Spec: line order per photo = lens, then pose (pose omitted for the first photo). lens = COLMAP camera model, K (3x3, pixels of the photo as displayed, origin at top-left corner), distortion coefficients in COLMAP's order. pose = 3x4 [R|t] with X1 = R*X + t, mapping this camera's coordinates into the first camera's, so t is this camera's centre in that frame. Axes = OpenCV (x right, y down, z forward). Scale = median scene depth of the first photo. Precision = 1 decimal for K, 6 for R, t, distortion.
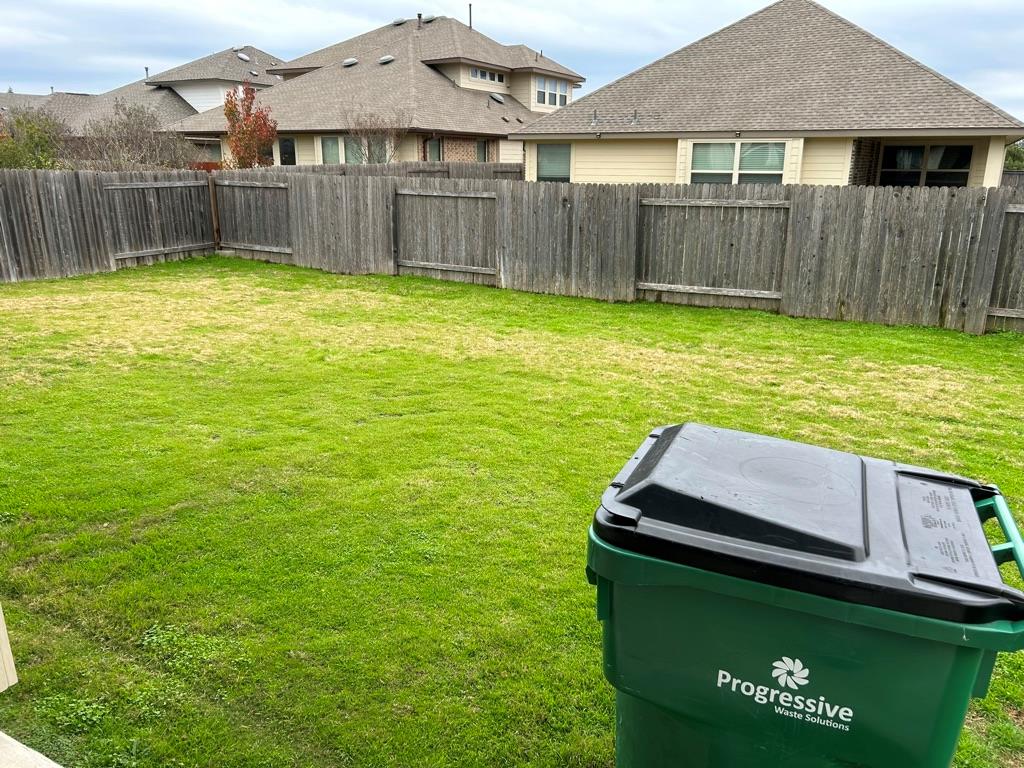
lens RADIAL K [[765.8, 0, 512.0], [0, 765.8, 384.0], [0, 0, 1]] dist [-0.002234, -0.003418]
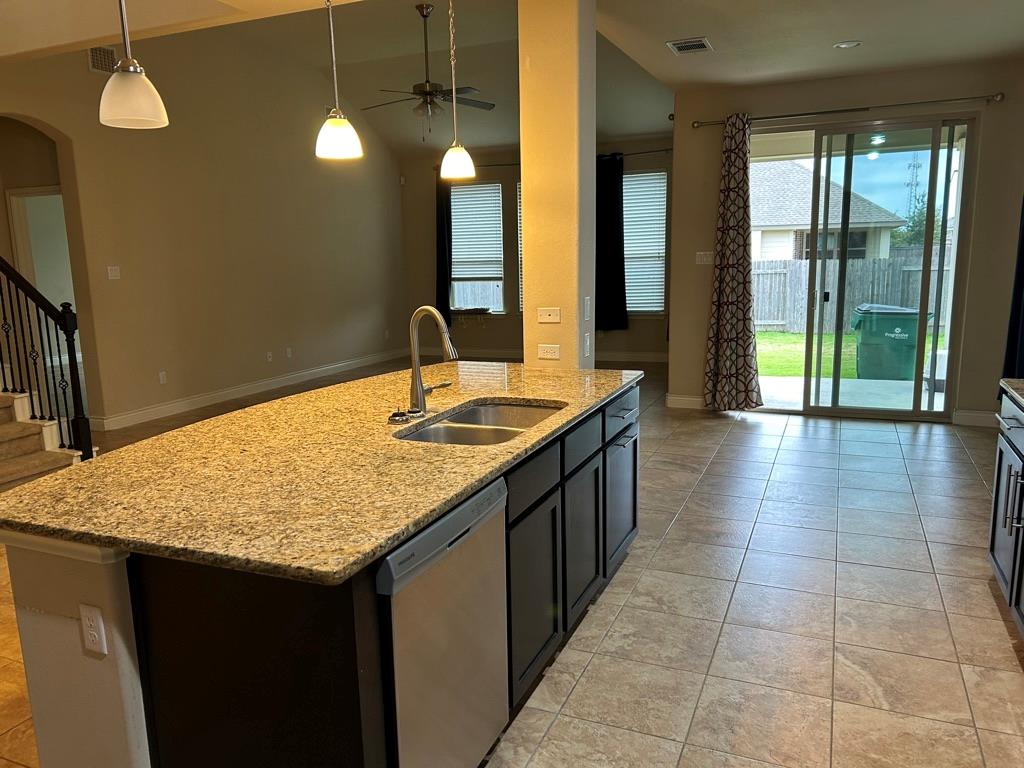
lens RADIAL K [[765.8, 0, 512.0], [0, 765.8, 384.0], [0, 0, 1]] dist [-0.002234, -0.003418]
pose [[0.992765, -0.049511, 0.109391, -0.459007], [0.061219, 0.992437, -0.106401, 0.169061], [-0.103296, 0.112328, 0.988288, -0.636224]]
